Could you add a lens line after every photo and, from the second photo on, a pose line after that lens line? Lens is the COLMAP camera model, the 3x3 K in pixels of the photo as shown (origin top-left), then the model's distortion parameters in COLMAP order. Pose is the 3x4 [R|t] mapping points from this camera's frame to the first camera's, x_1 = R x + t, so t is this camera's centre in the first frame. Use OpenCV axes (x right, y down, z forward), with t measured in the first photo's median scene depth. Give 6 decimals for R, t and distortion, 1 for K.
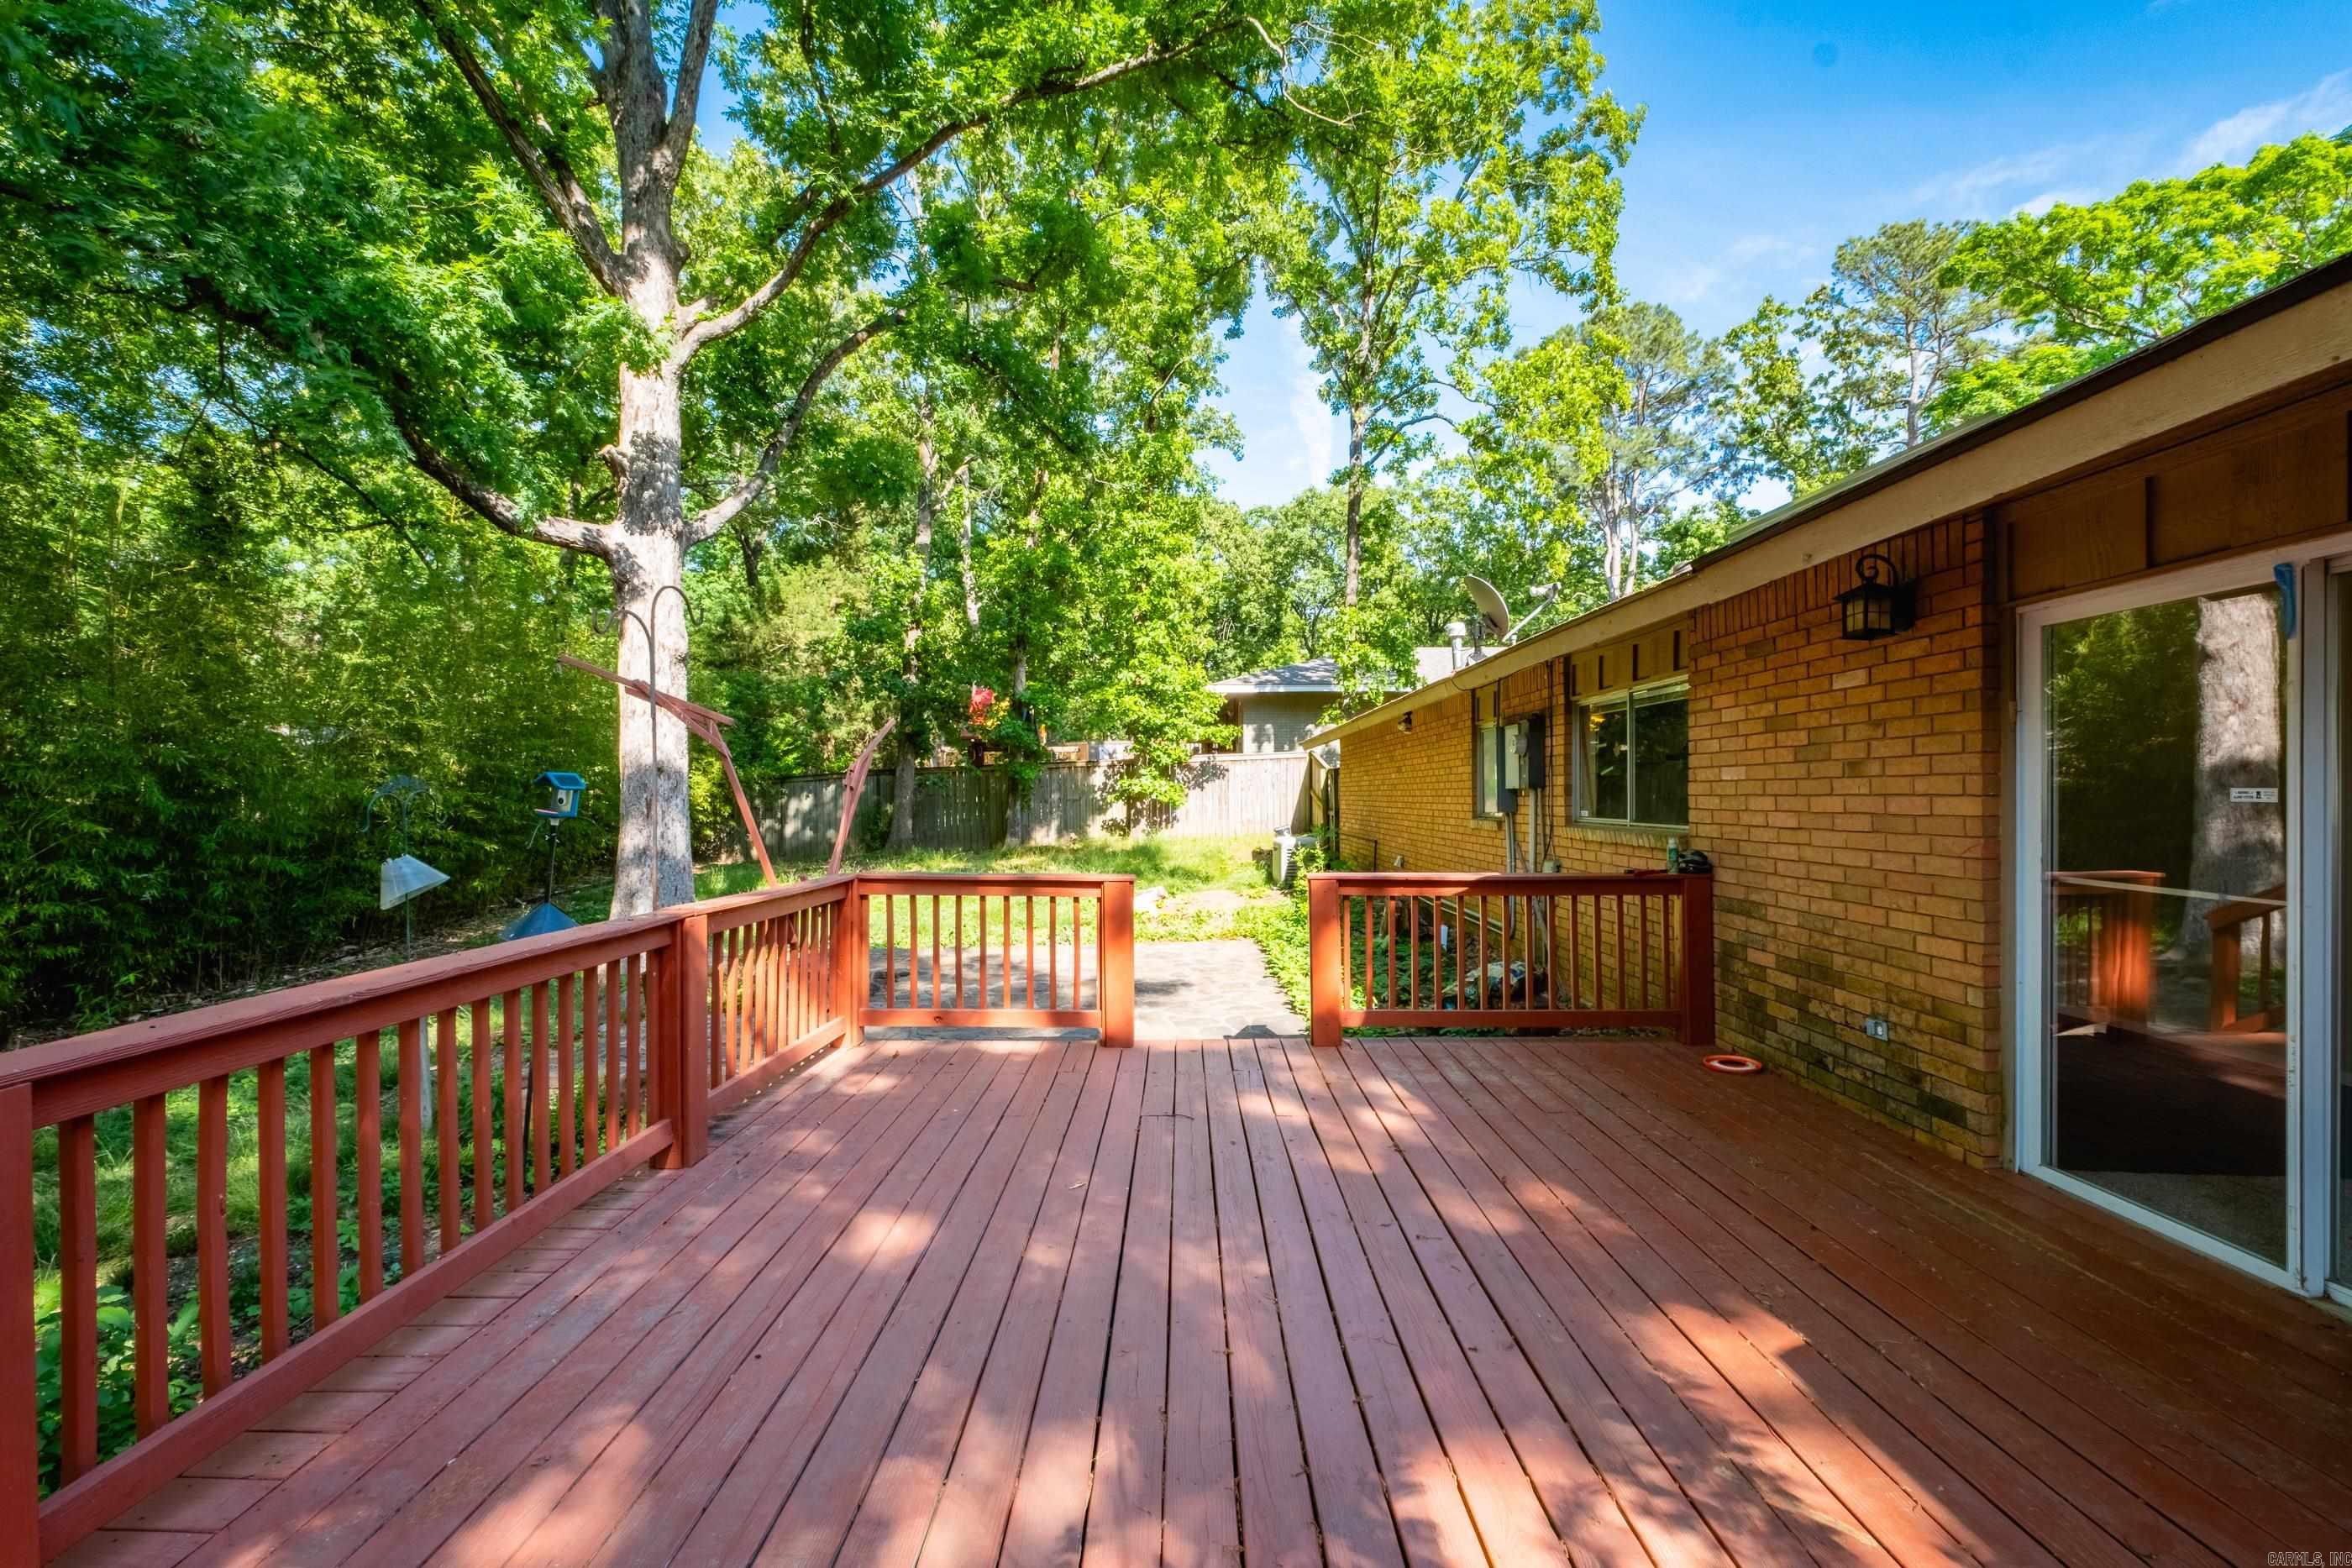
lens RADIAL K [[1022.4, 0, 1185.7], [0, 1022.4, 792.9], [0, 0, 1]] dist [0.005044, -0.000666]
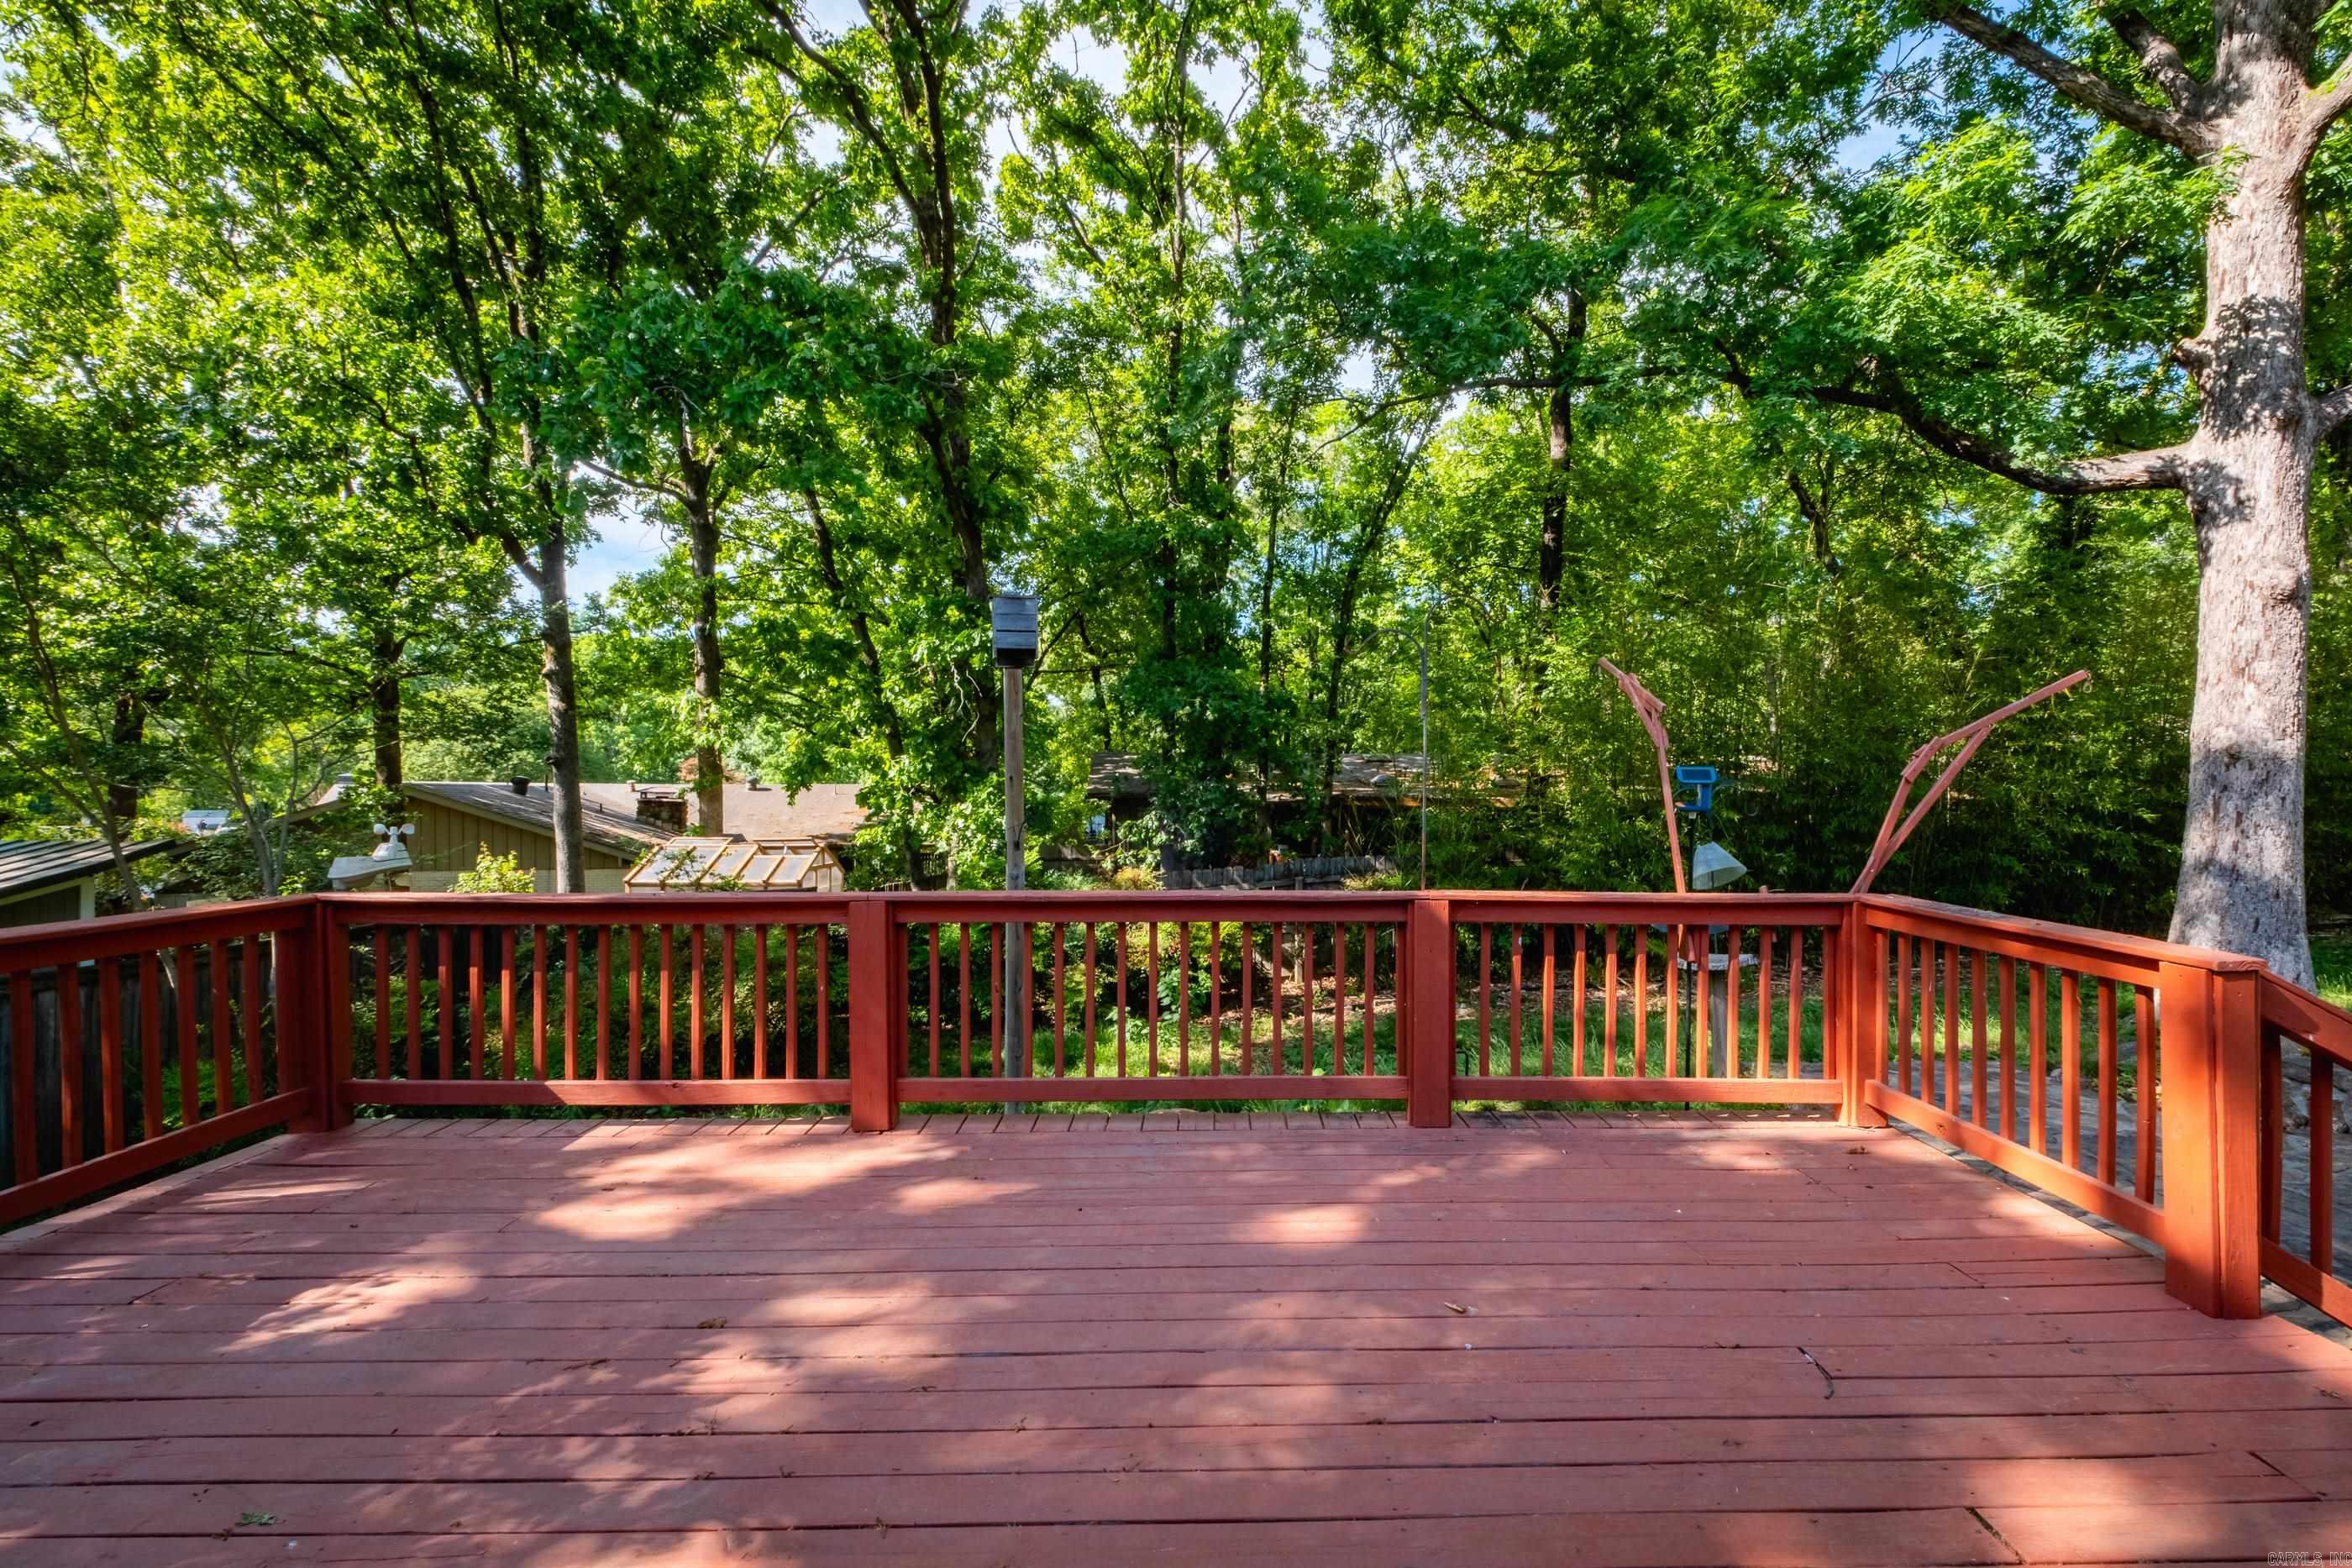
lens RADIAL K [[1022.4, 0, 1185.7], [0, 1022.4, 792.9], [0, 0, 1]] dist [0.005044, -0.000666]
pose [[0.036258, 0.003802, -0.999335, 0.115028], [-0.000965, 0.999992, 0.003769, 0.000723], [0.999342, 0.000828, 0.036261, 0.138335]]
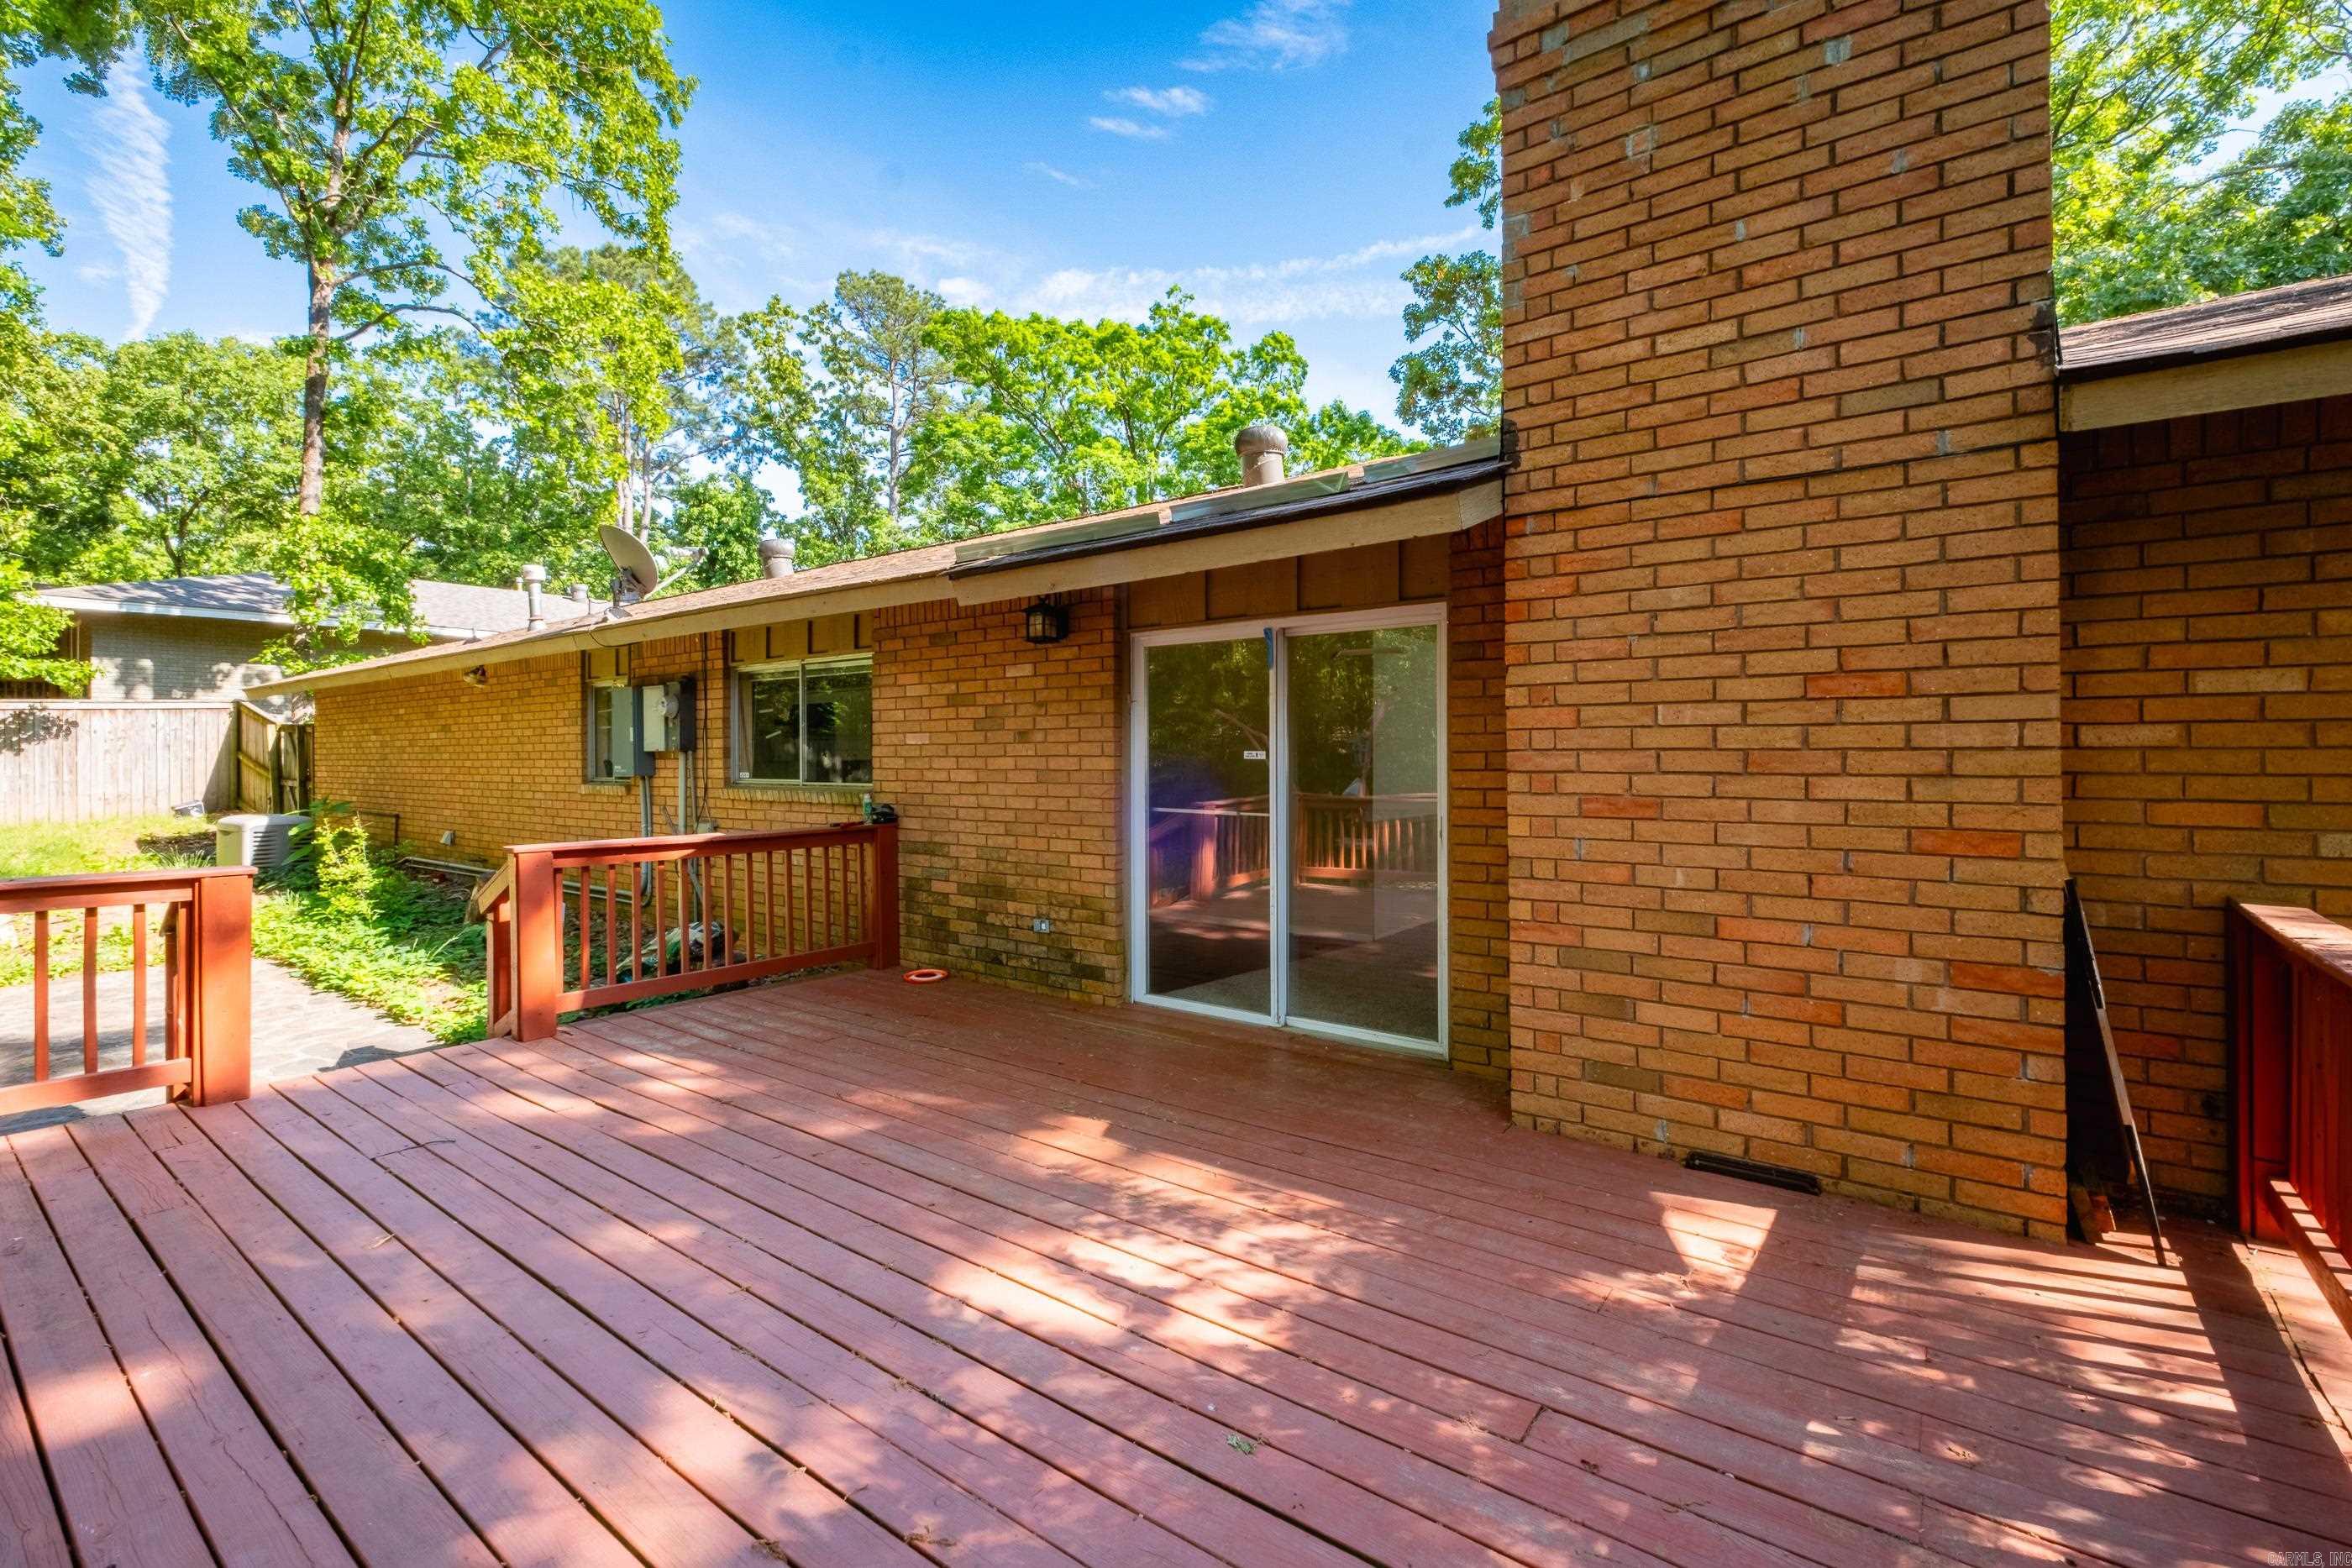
lens RADIAL K [[1048.0, 0, 1173.1], [0, 1048.0, 744.3], [0, 0, 1]] dist [0.001108, -0.000600]
pose [[0.612299, 0.005789, 0.790605, -0.069042], [0.002563, 0.999953, -0.009307, -0.000022], [-0.790622, 0.007725, 0.612256, -0.001000]]
